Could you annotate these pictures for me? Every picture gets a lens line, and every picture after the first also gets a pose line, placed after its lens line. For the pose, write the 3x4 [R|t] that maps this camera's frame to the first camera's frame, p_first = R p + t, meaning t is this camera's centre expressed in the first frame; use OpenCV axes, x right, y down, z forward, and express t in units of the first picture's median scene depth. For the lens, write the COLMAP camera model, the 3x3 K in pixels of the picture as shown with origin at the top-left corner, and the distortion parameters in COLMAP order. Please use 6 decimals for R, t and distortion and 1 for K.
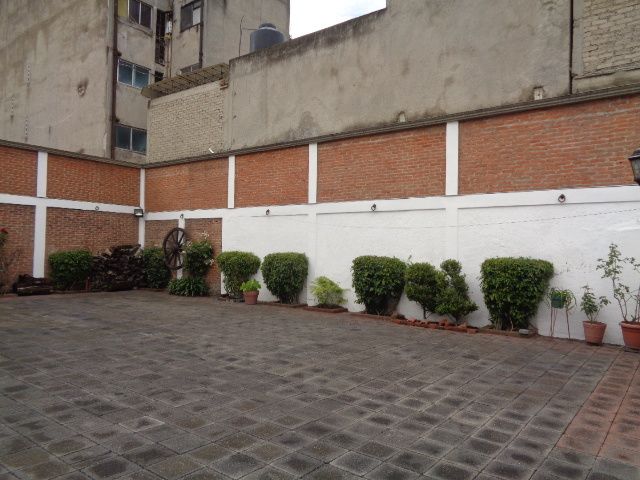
lens RADIAL K [[478.3, 0, 320.0], [0, 478.3, 240.0], [0, 0, 1]] dist [-0.001741, 0.003328]
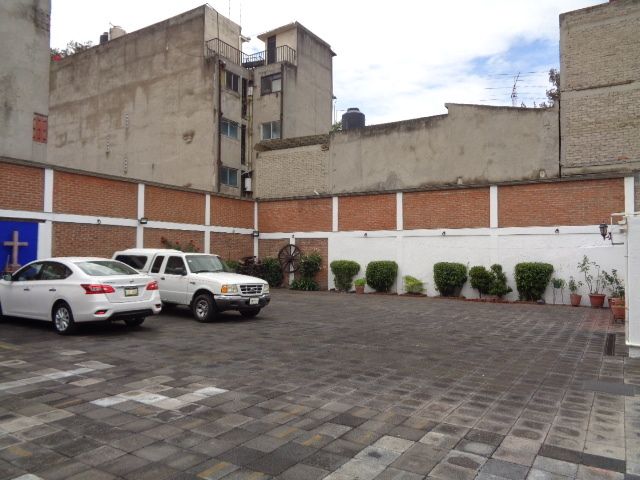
lens RADIAL K [[478.3, 0, 320.0], [0, 478.3, 240.0], [0, 0, 1]] dist [-0.001741, 0.003328]
pose [[0.994767, -0.010292, 0.101648, -0.412168], [0.011070, 0.999914, -0.007097, -0.031815], [-0.101566, 0.008185, 0.994795, -0.524700]]
